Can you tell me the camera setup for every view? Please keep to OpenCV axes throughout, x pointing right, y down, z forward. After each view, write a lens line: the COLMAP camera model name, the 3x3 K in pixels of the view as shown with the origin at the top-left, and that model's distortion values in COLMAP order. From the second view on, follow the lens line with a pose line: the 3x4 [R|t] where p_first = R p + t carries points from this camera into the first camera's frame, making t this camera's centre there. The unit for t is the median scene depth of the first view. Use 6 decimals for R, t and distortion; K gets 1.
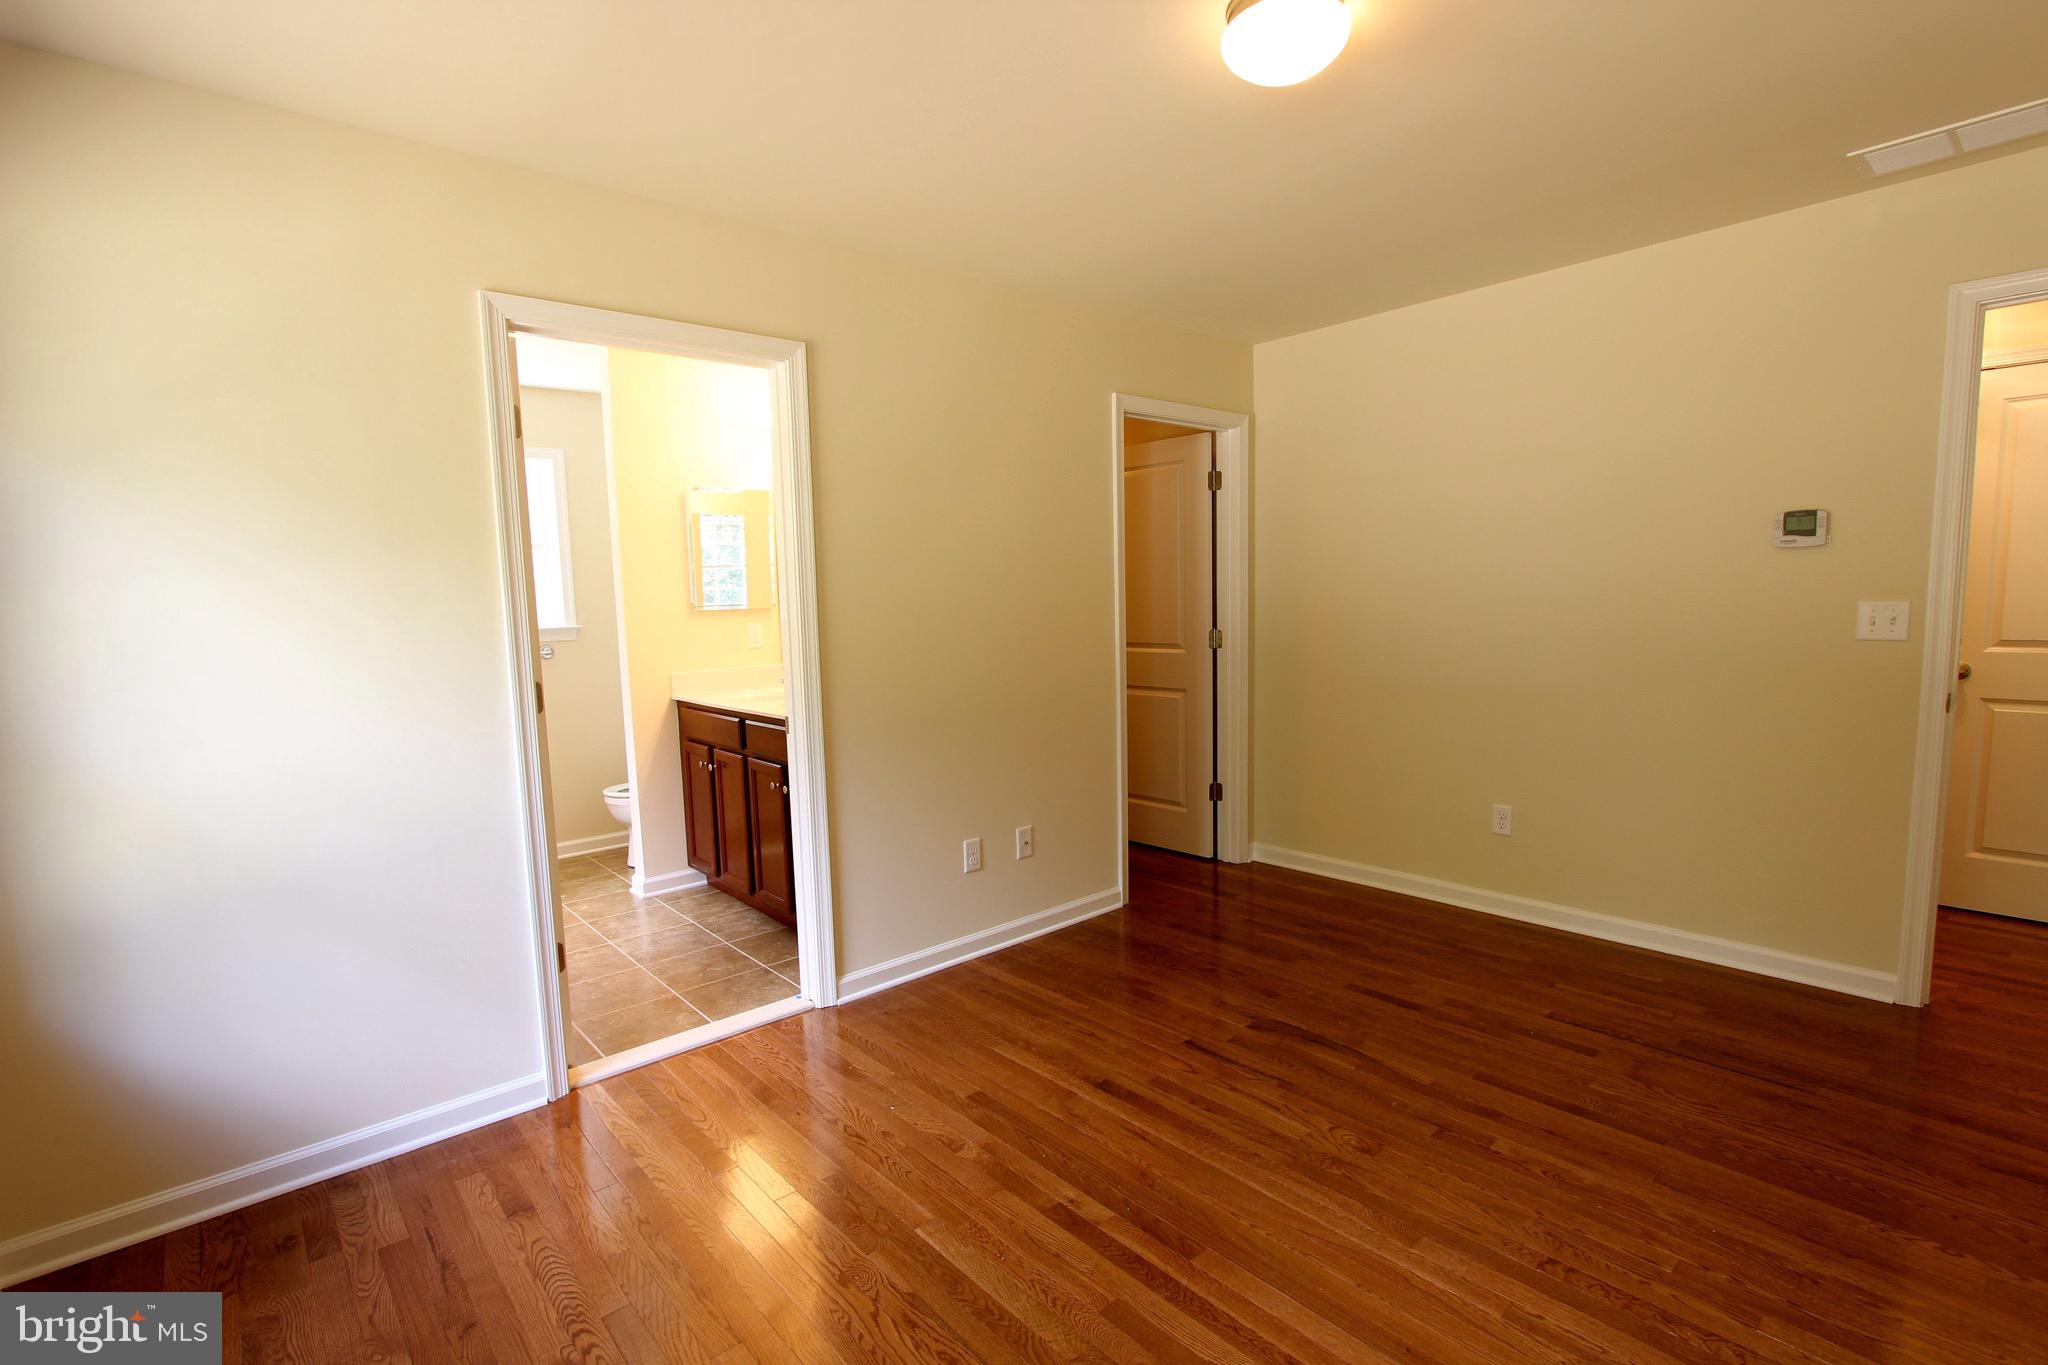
lens RADIAL K [[949.0, 0, 1024.3], [0, 949.0, 700.1], [0, 0, 1]] dist [-0.012620, 0.000490]
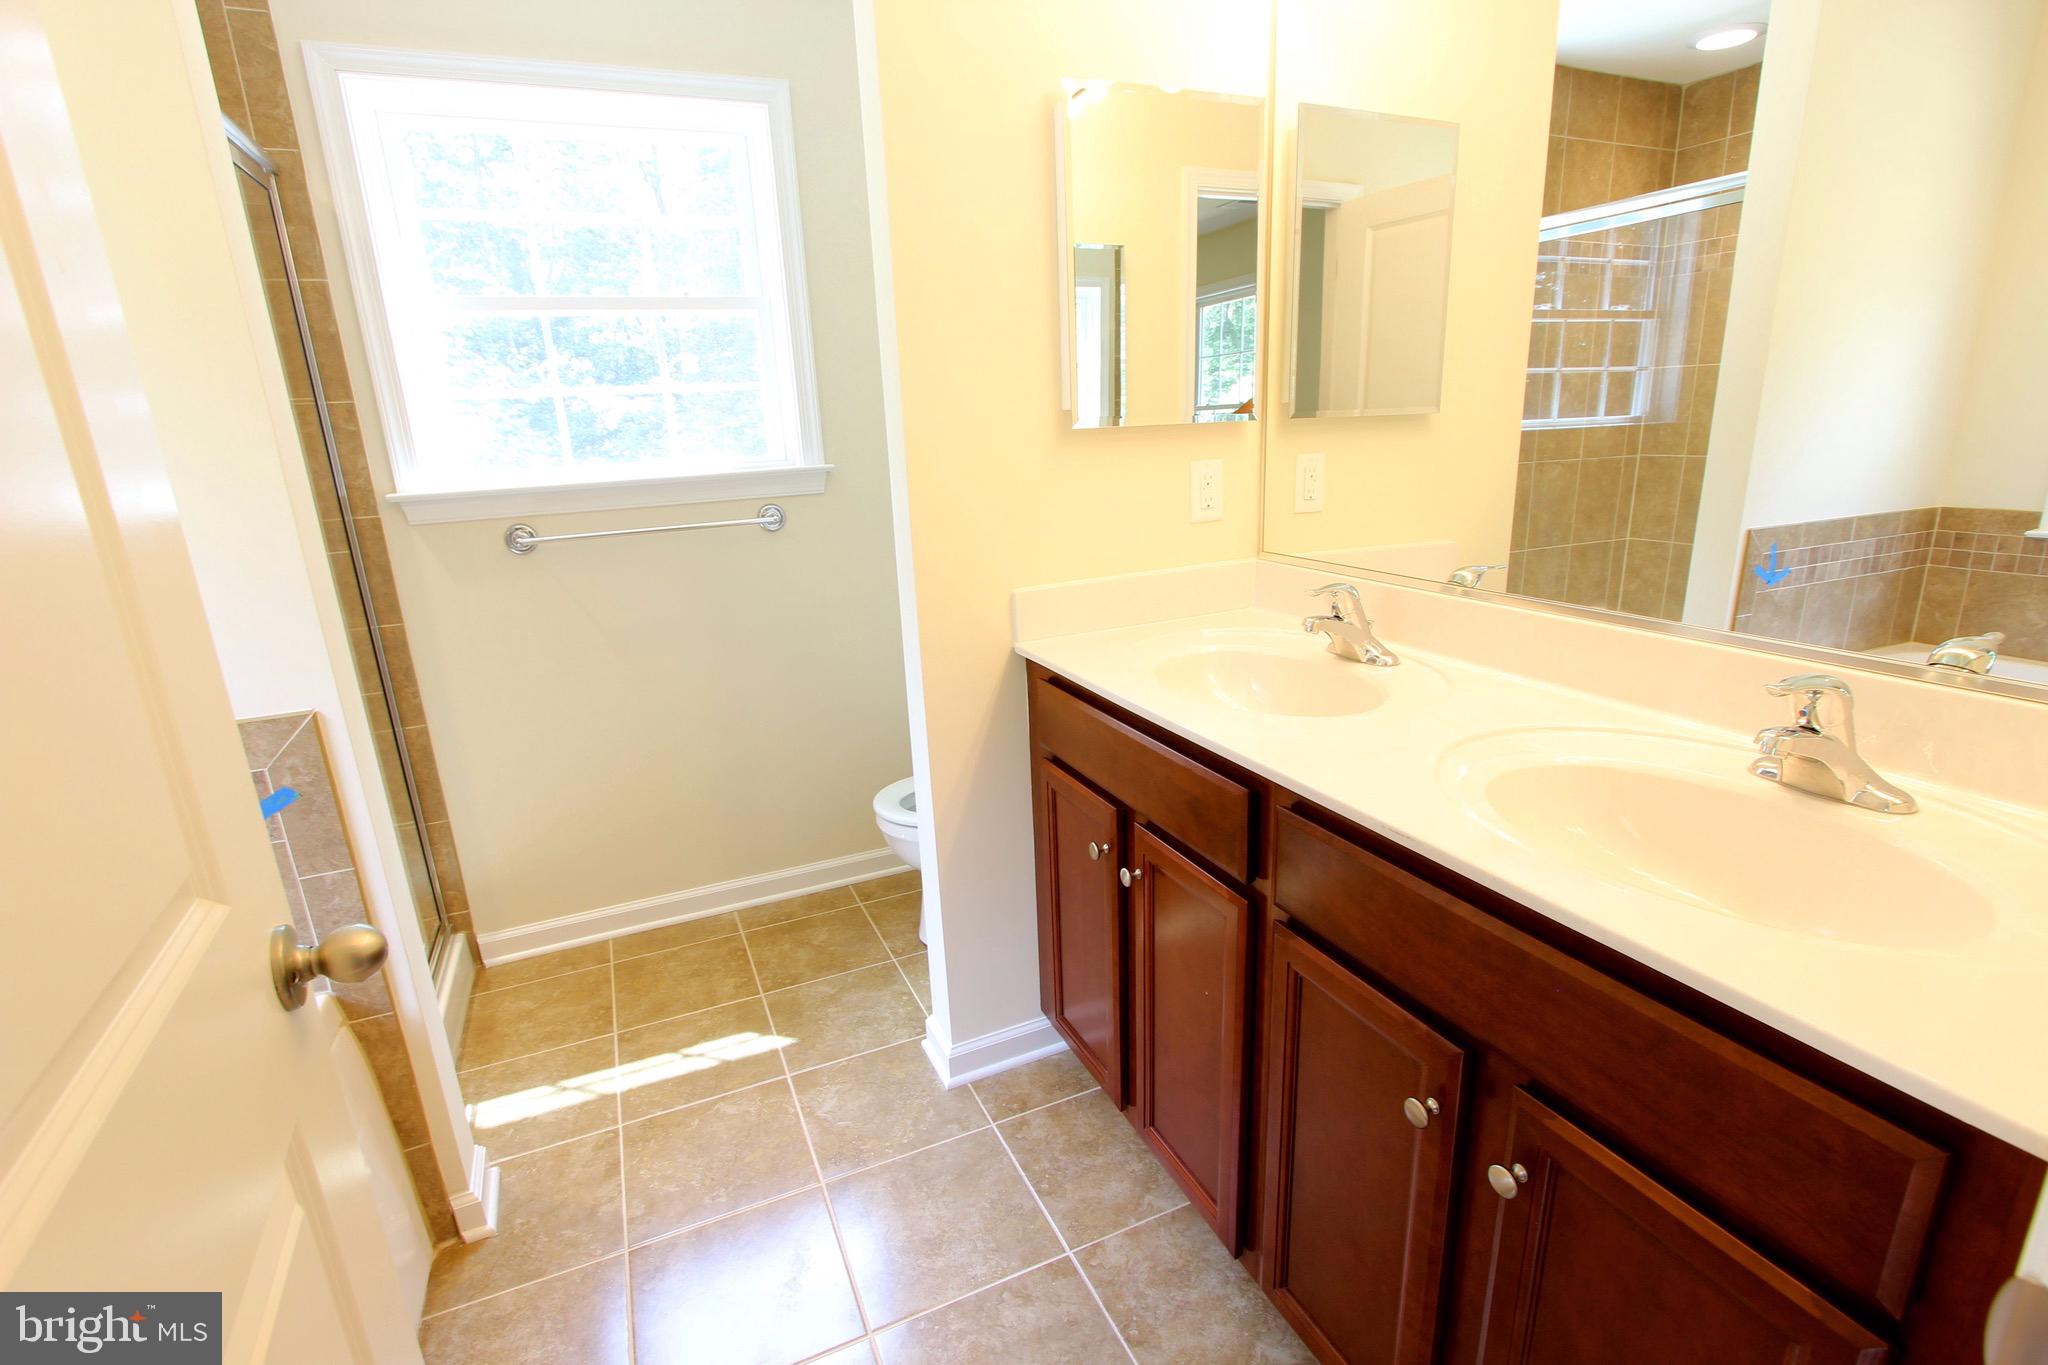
lens RADIAL K [[949.0, 0, 1024.3], [0, 949.0, 700.1], [0, 0, 1]] dist [-0.012620, 0.000490]
pose [[0.955795, 0.068233, -0.286007, -0.248300], [-0.015213, 0.982875, 0.183646, -0.056708], [0.293640, -0.171176, 0.940465, 0.609456]]
